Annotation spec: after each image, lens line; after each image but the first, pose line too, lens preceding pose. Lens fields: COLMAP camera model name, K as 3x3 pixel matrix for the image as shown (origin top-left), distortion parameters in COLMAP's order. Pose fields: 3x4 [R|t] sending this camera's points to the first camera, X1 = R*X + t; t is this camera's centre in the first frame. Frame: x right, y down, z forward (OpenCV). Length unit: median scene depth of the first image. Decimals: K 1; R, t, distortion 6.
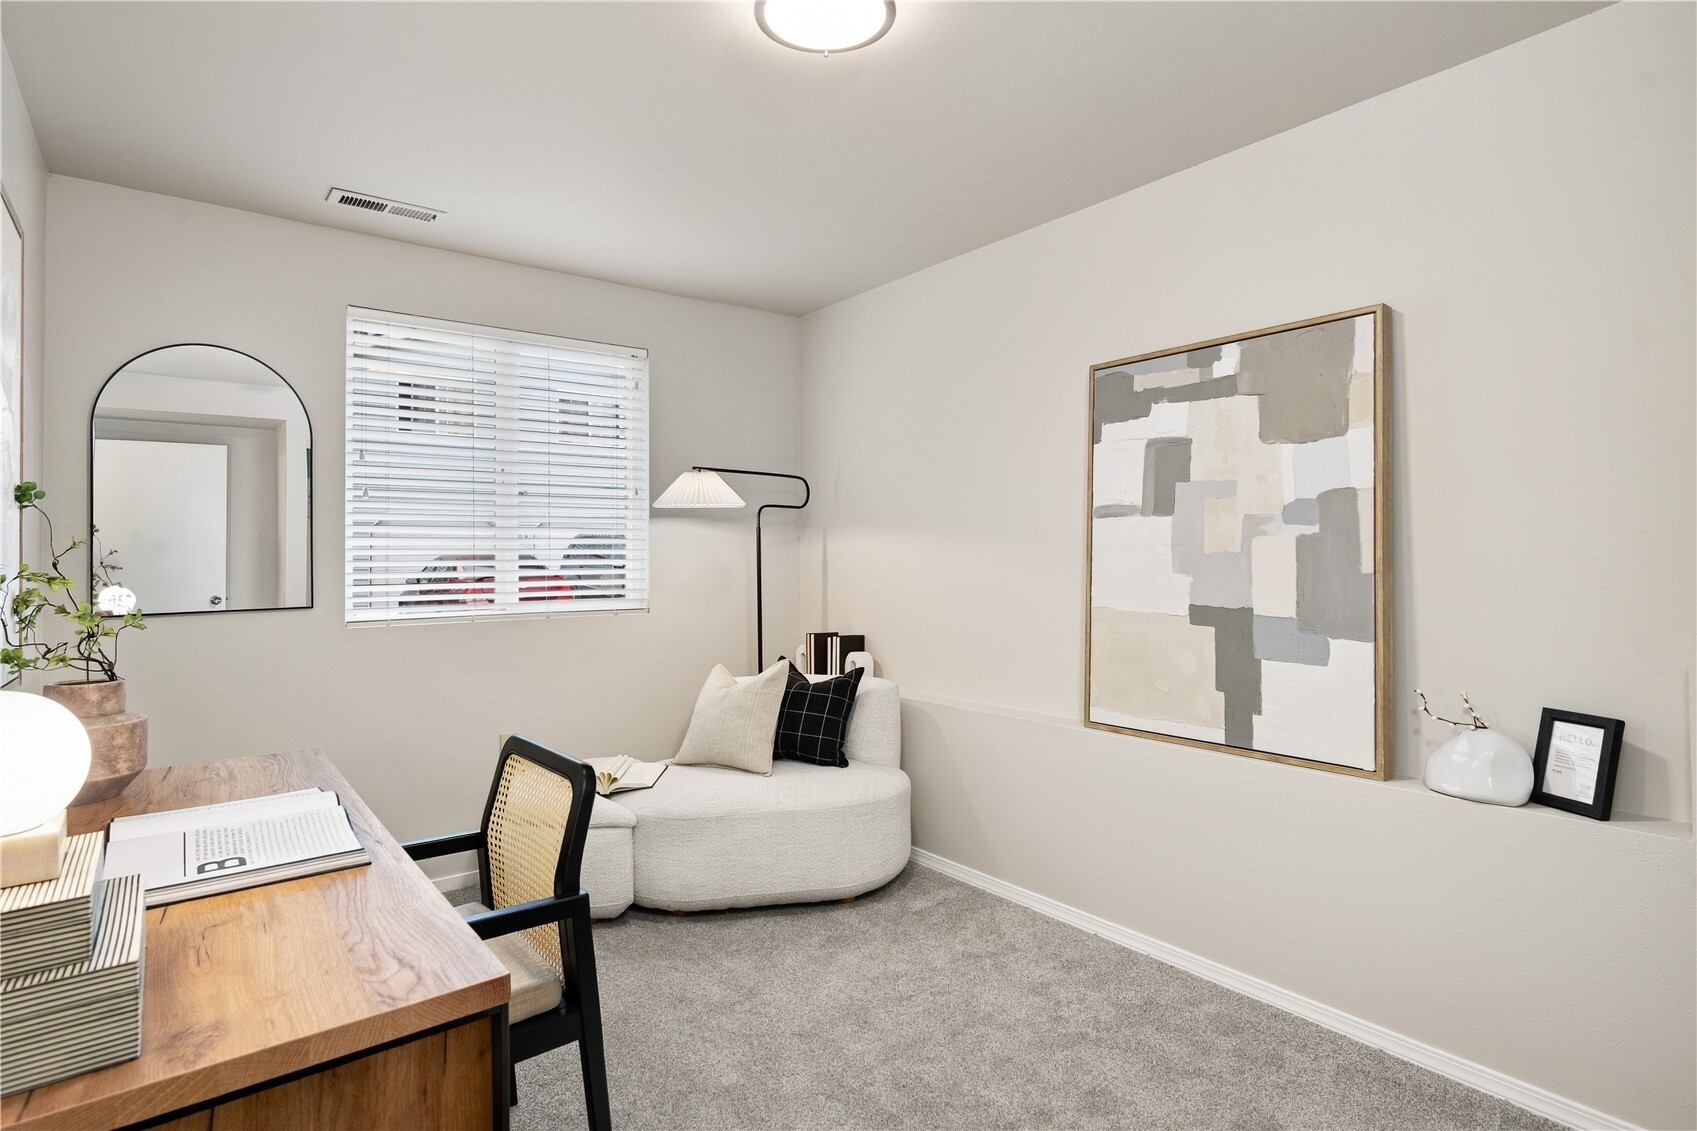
lens RADIAL K [[858.5, 0, 853.4], [0, 858.5, 553.1], [0, 0, 1]] dist [-0.002232, 0.000310]
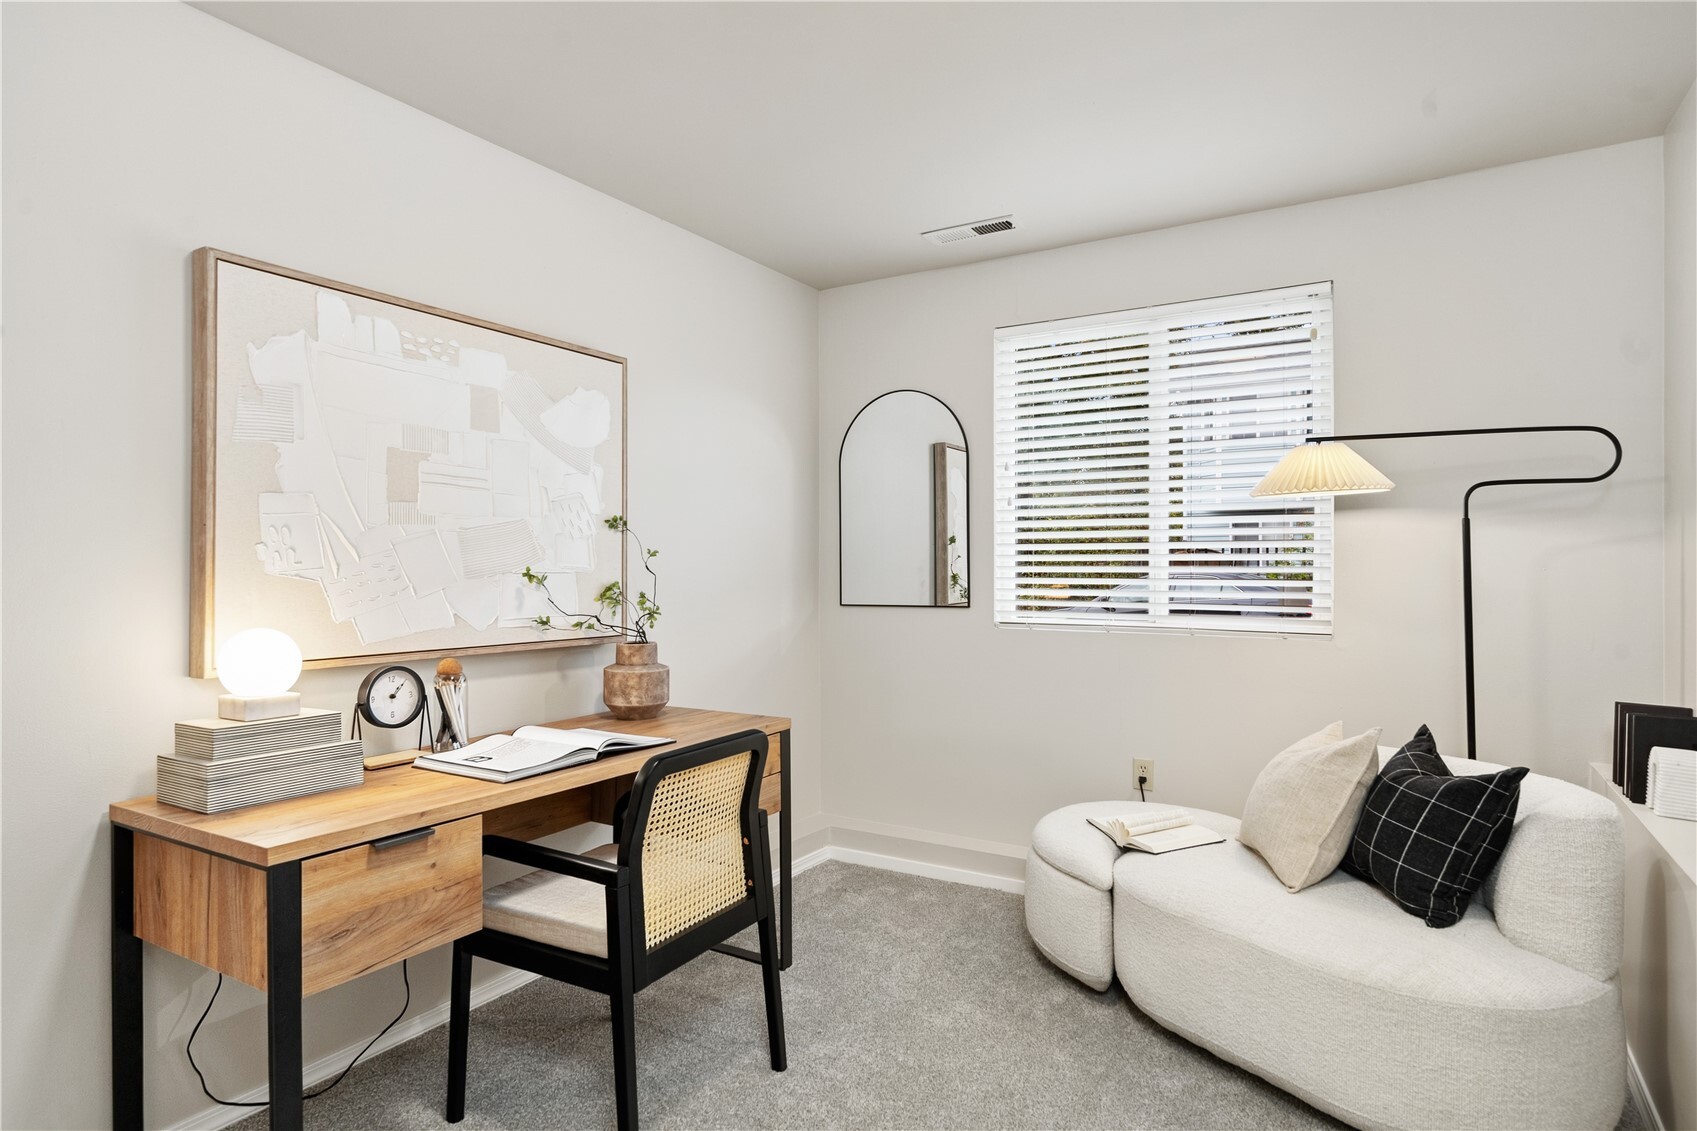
lens RADIAL K [[939.2, 0, 854.0], [0, 939.2, 566.8], [0, 0, 1]] dist [0.000715, 0.000370]
pose [[0.366329, 0.011788, -0.930411, 0.414513], [-0.000303, 0.999921, 0.012550, -0.003912], [0.930485, -0.004316, 0.366304, 0.376070]]
